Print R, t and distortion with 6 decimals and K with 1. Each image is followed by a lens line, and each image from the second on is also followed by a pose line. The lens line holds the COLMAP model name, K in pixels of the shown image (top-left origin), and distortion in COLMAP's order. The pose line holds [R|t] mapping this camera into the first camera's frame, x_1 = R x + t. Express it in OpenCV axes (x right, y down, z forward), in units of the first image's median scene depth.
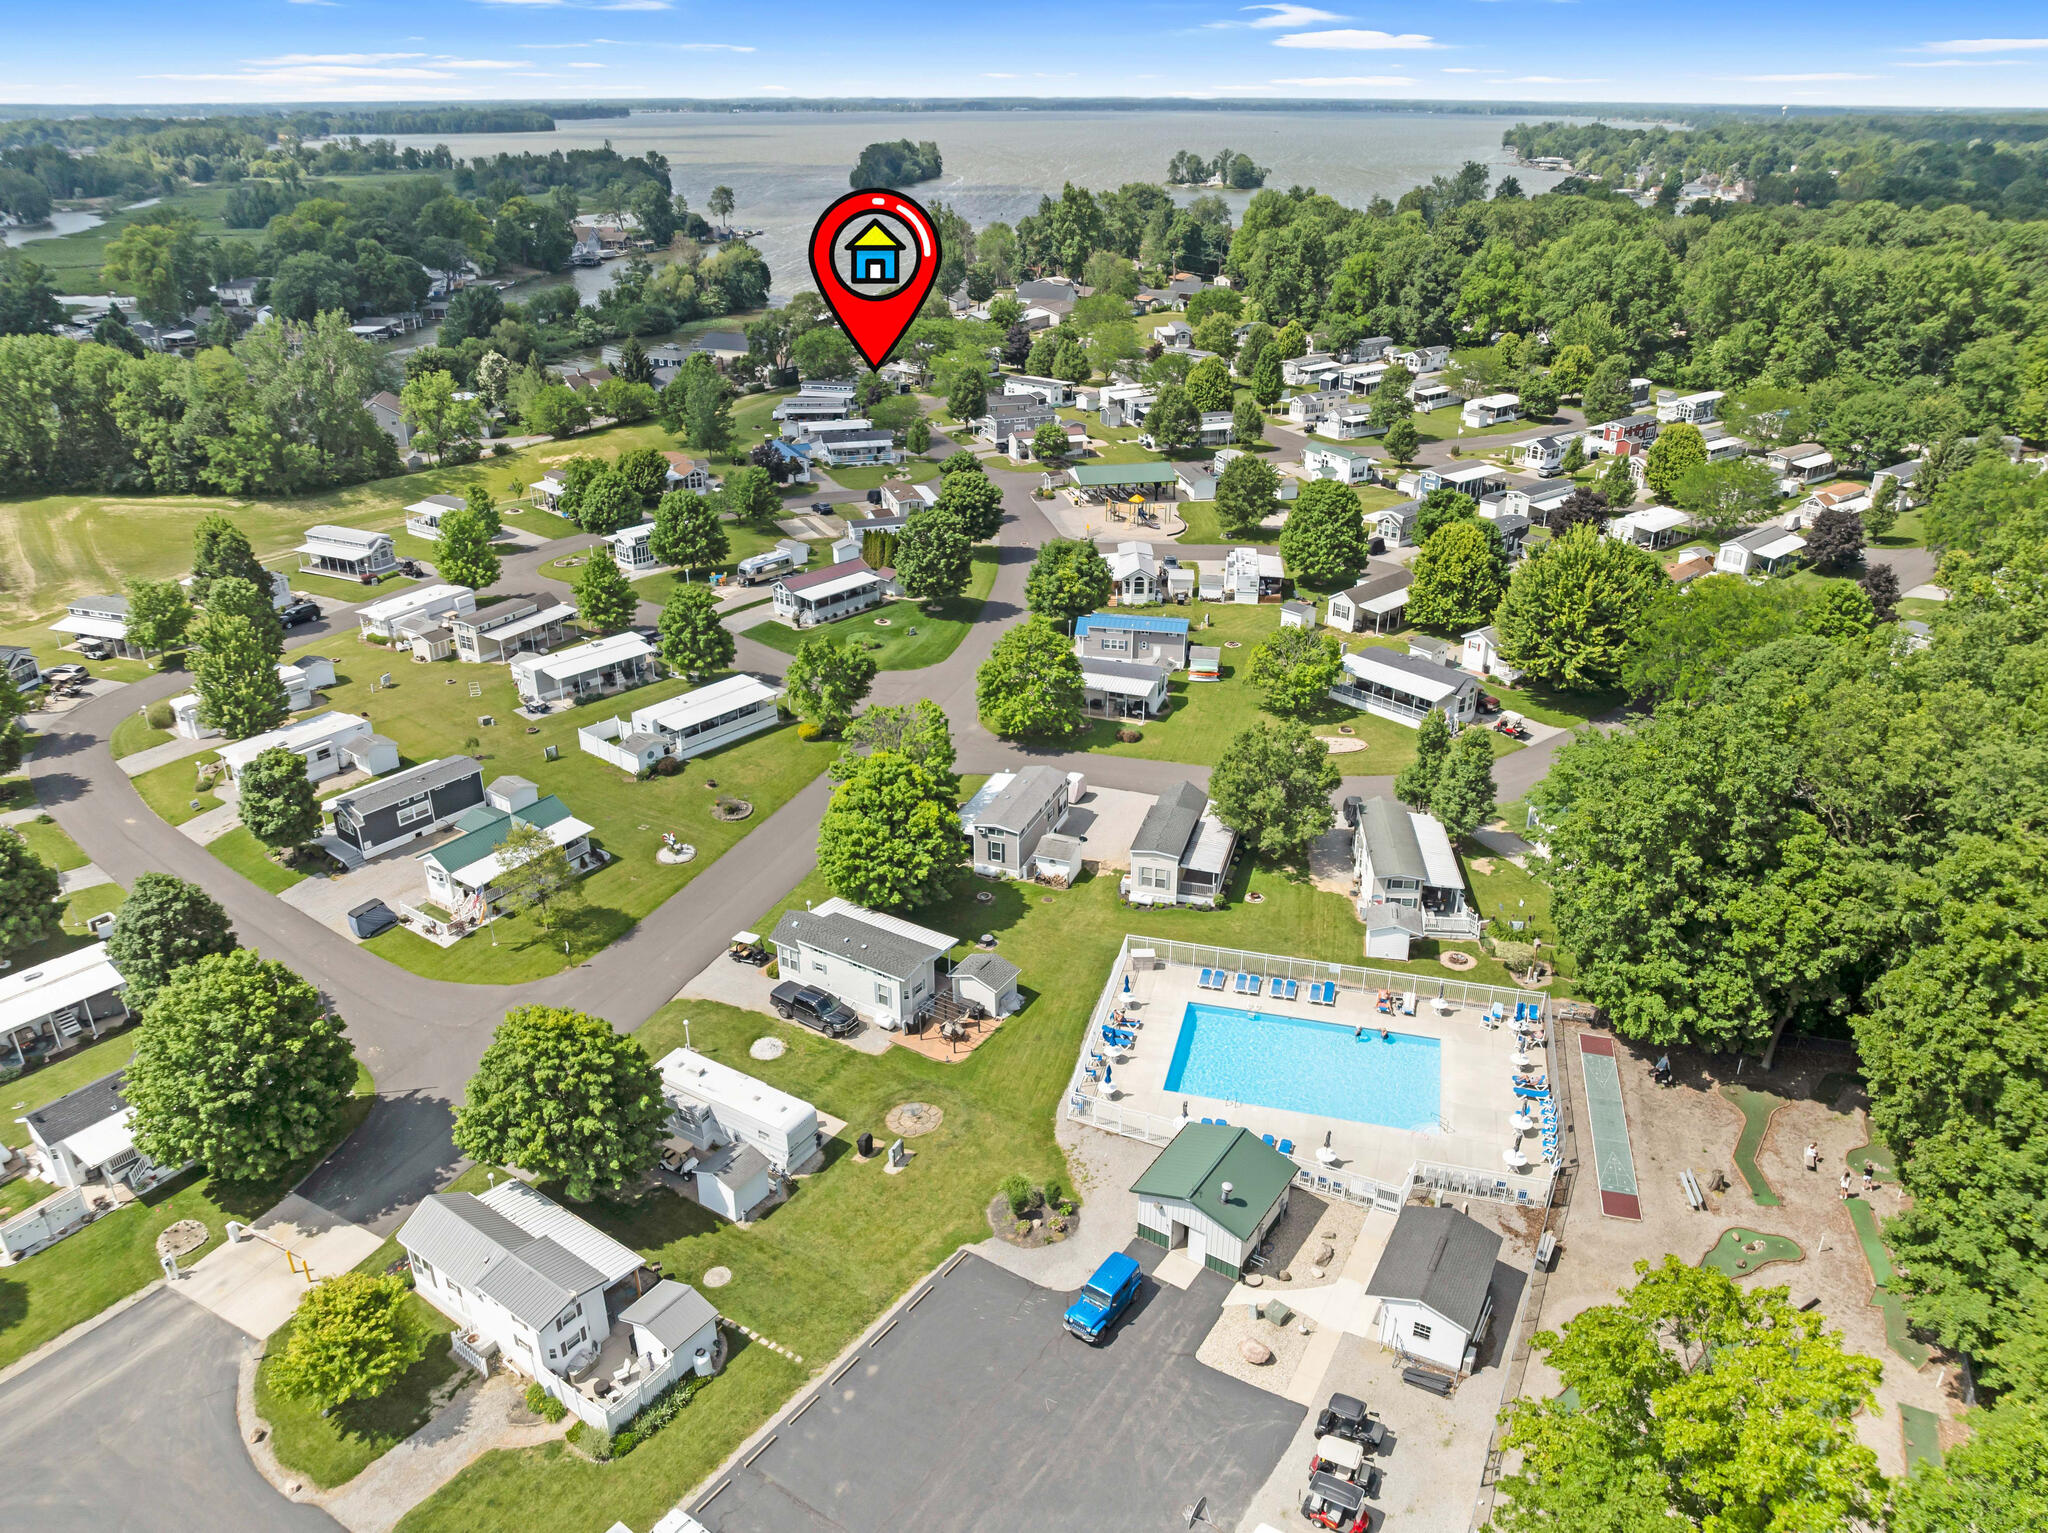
lens RADIAL K [[1435.7, 0, 1026.6], [0, 1435.7, 789.2], [0, 0, 1]] dist [-0.014297, -0.045139]
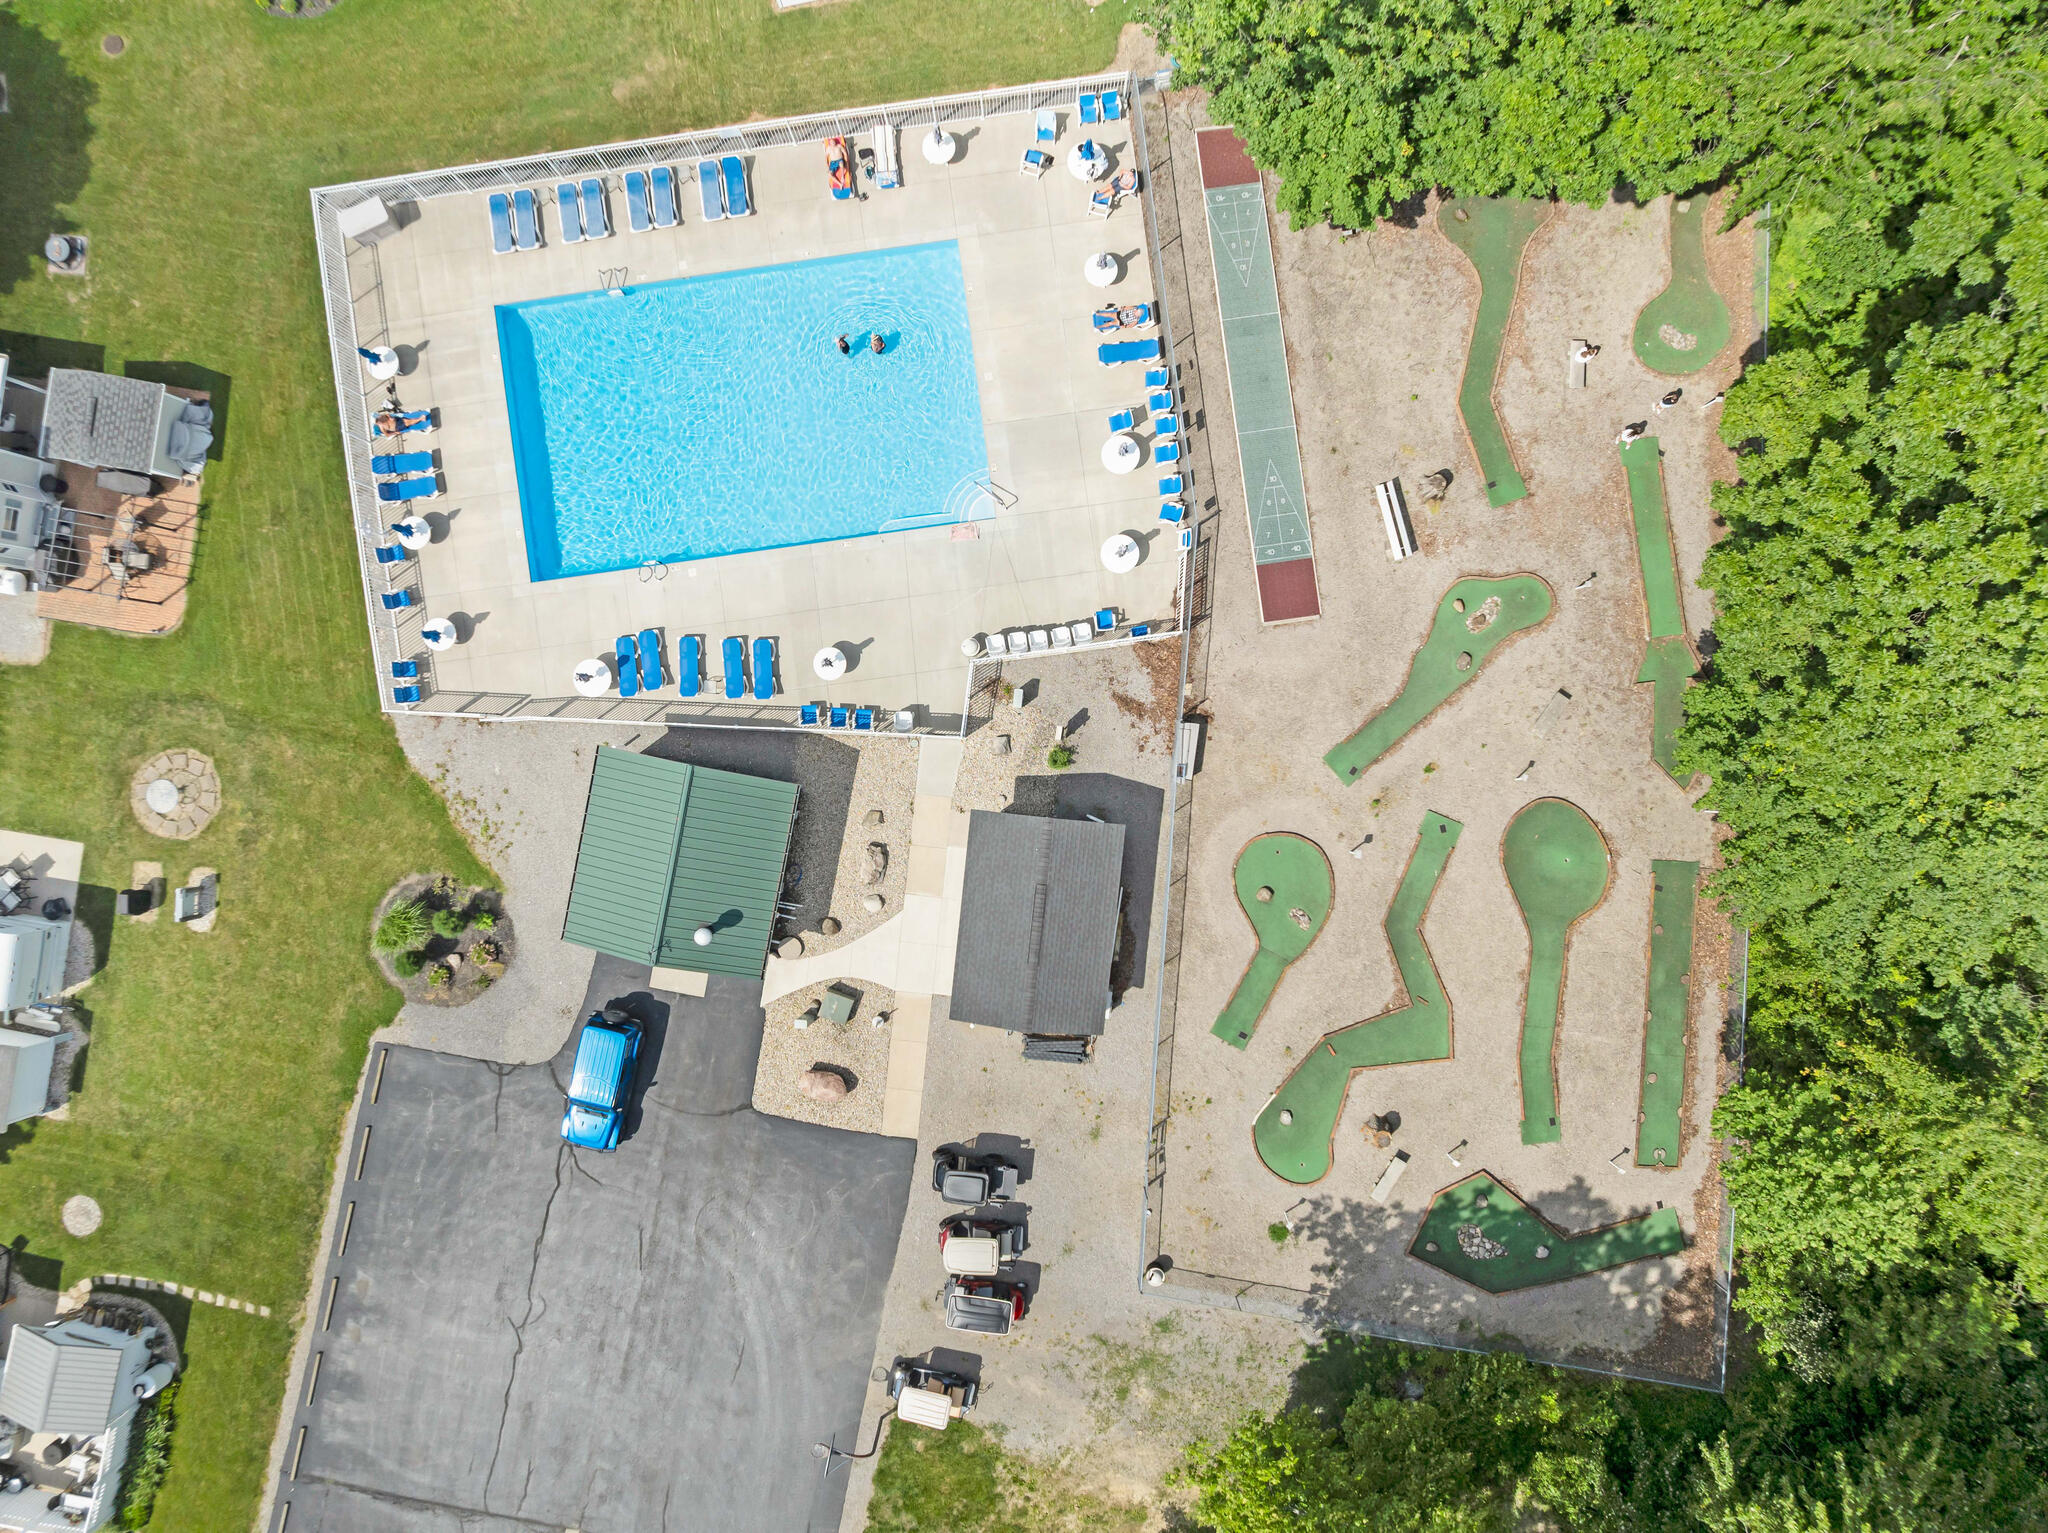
lens RADIAL K [[1440.5, 0, 1027.3], [0, 1440.5, 769.4], [0, 0, 1]] dist [-0.032903, 0.007465]
pose [[0.923521, -0.383225, -0.015747, 0.161886], [0.178784, 0.393797, 0.901643, -0.152217], [-0.339331, -0.835502, 0.432194, 0.389860]]
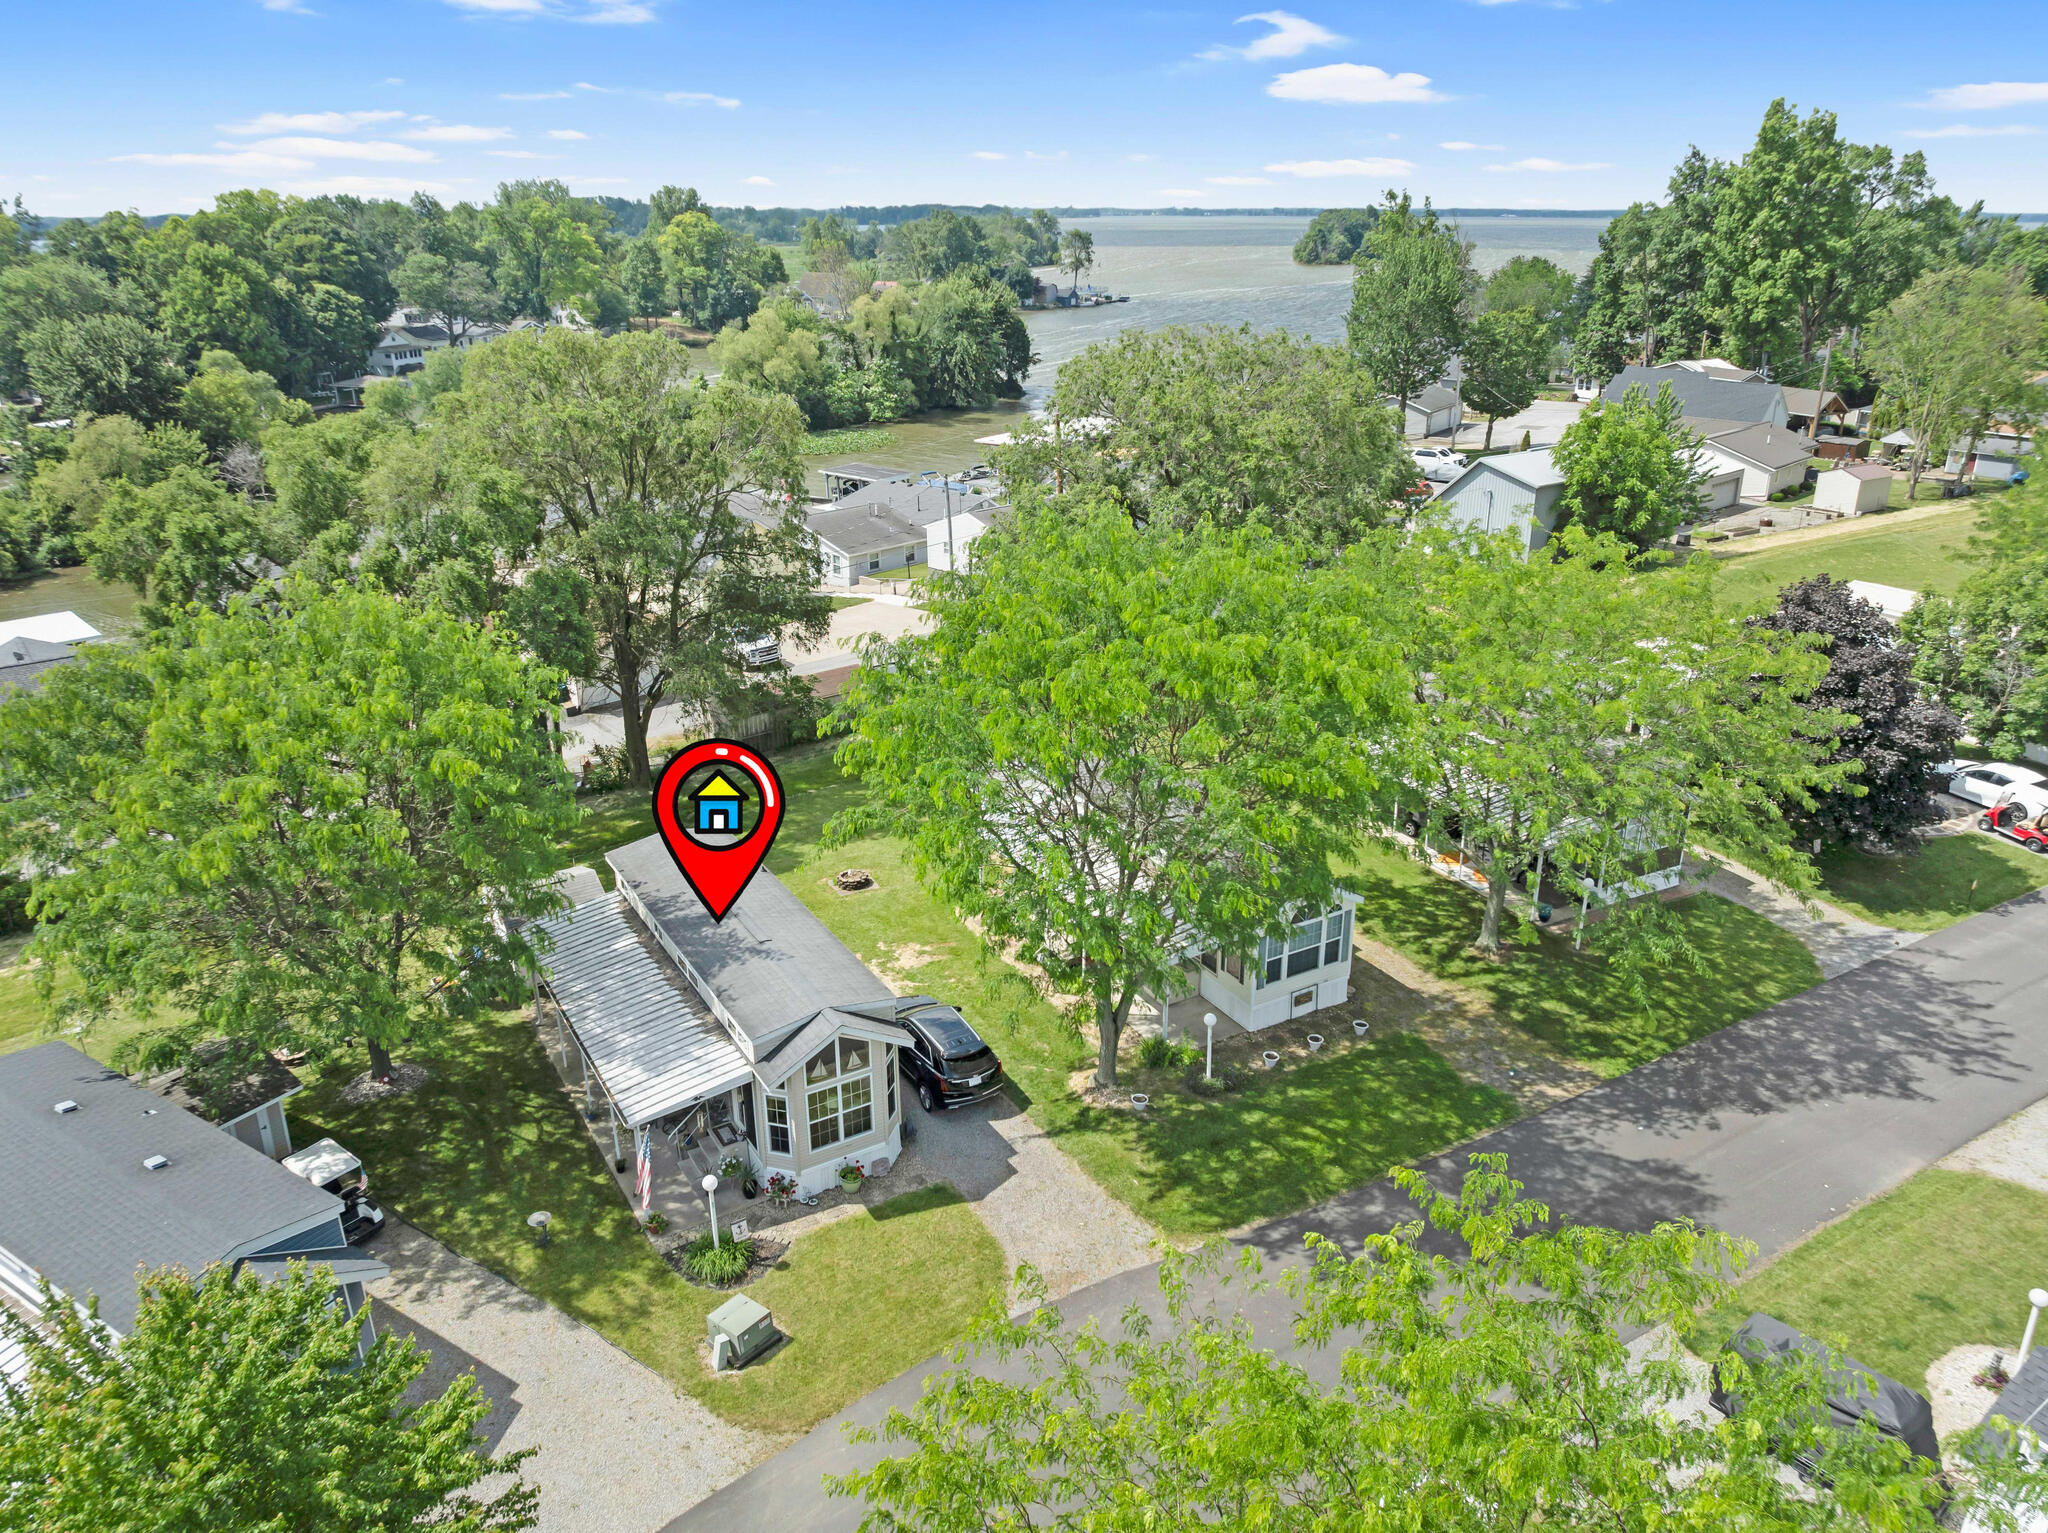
lens RADIAL K [[1435.7, 0, 1026.6], [0, 1435.7, 789.2], [0, 0, 1]] dist [-0.014297, -0.045139]
pose [[0.953698, 0.108944, -0.280340, -0.099443], [-0.127777, 0.990555, -0.049745, -0.631668], [0.272272, 0.083263, 0.958611, 1.859031]]
